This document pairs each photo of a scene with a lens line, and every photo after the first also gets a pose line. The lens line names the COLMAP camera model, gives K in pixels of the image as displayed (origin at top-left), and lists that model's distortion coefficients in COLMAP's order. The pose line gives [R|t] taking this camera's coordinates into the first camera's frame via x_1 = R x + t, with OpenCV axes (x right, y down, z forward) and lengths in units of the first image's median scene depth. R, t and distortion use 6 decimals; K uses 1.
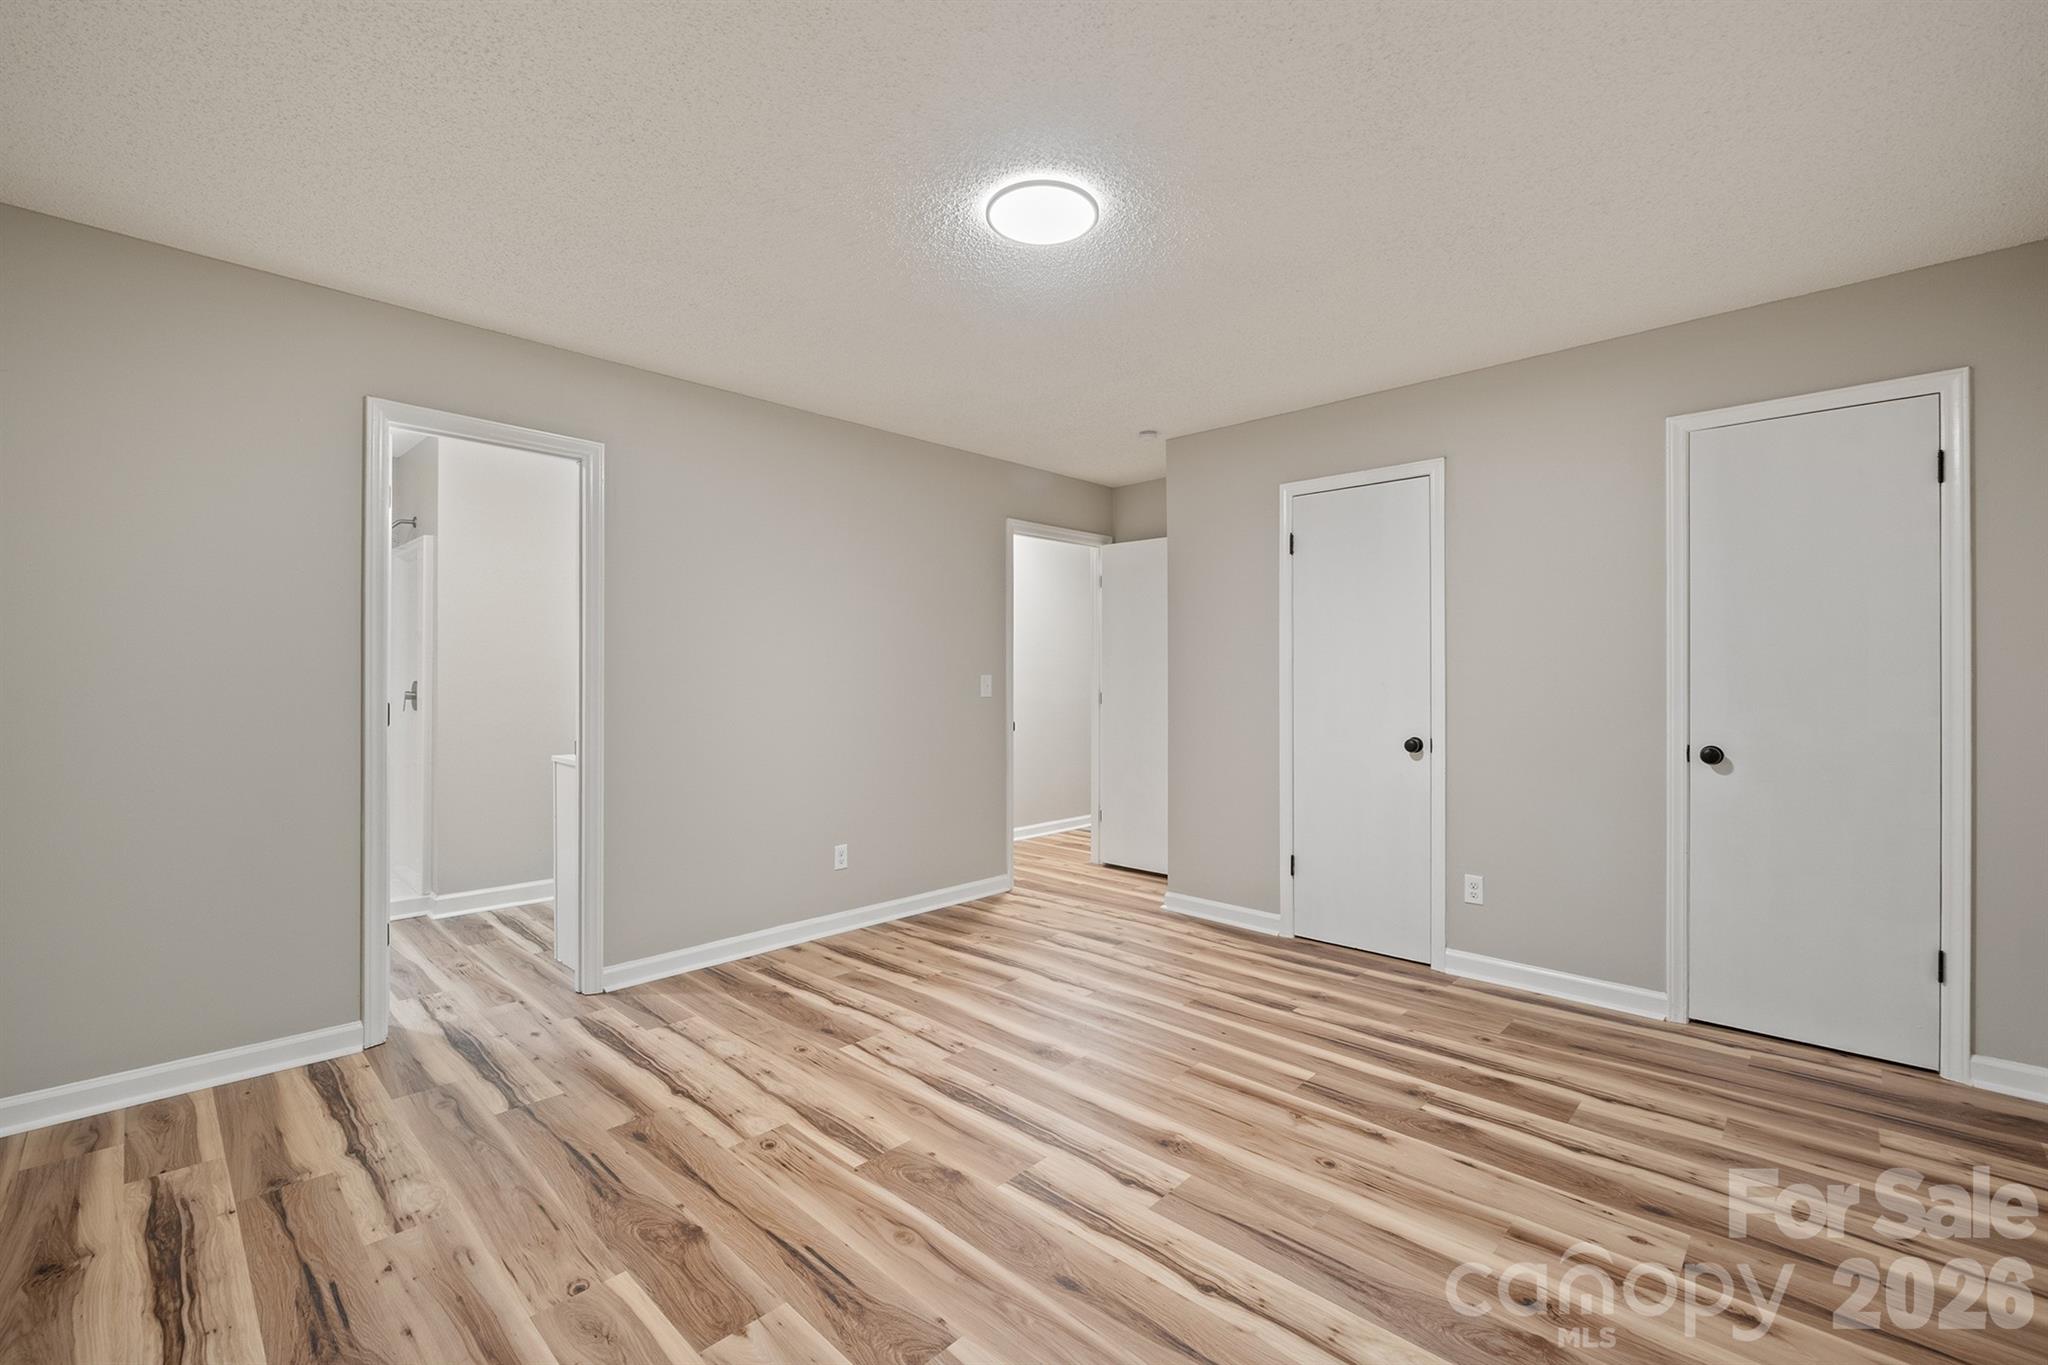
lens RADIAL K [[859.2, 0, 1035.0], [0, 859.2, 682.3], [0, 0, 1]] dist [-0.005931, -0.000945]
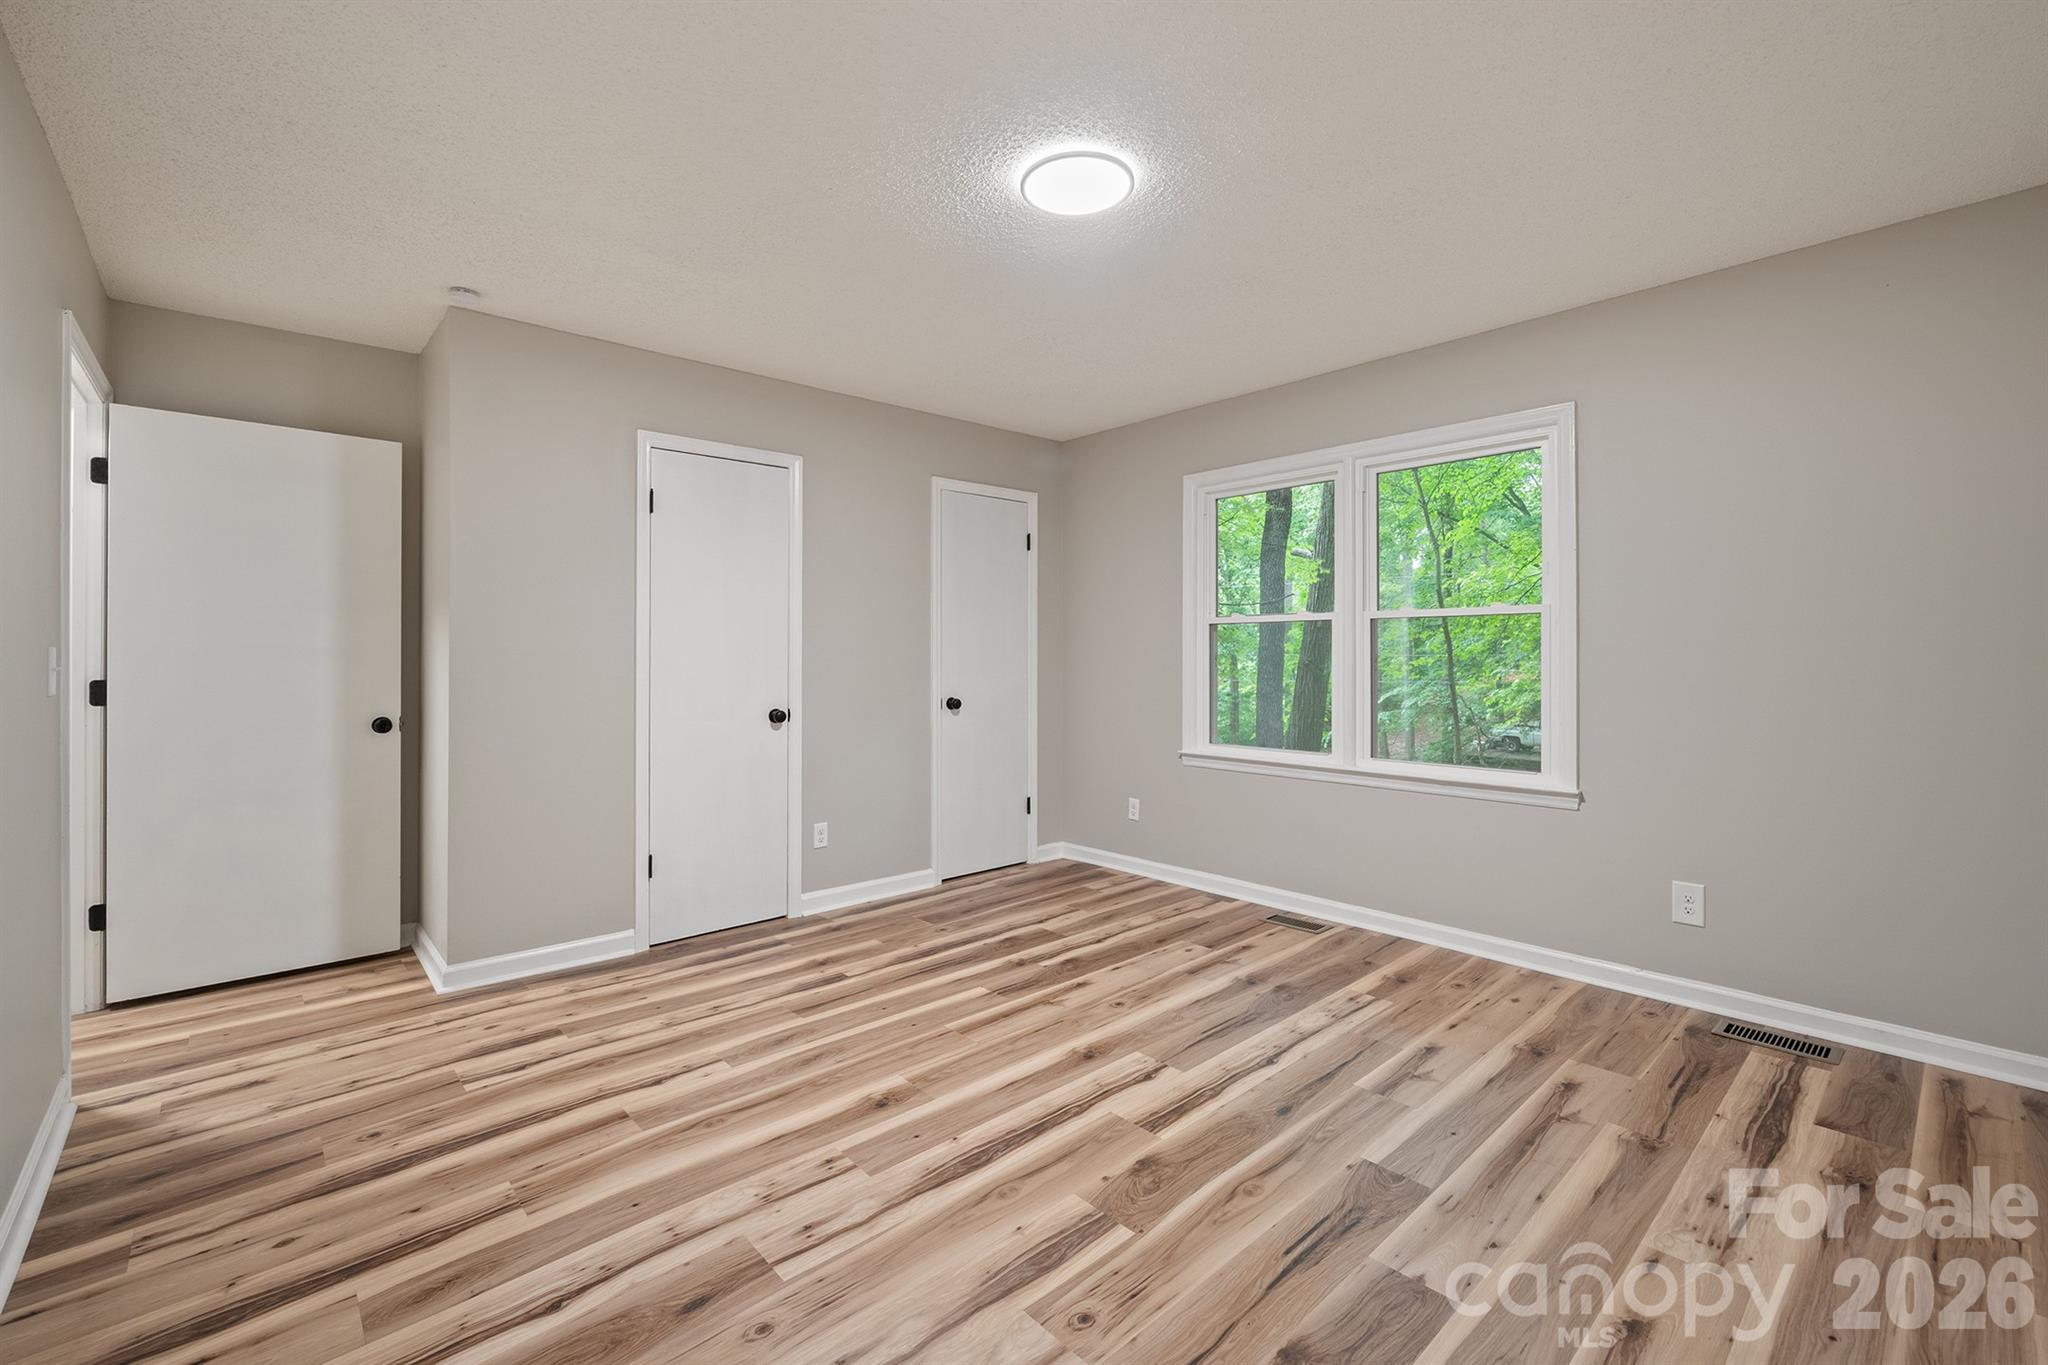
lens RADIAL K [[859.2, 0, 1040.1], [0, 859.2, 664.4], [0, 0, 1]] dist [-0.005931, -0.000945]
pose [[0.078461, -0.010156, 0.996865, -0.764038], [0.007793, 0.999924, 0.009574, 0.000900], [-0.996887, 0.007017, 0.078534, 0.746463]]
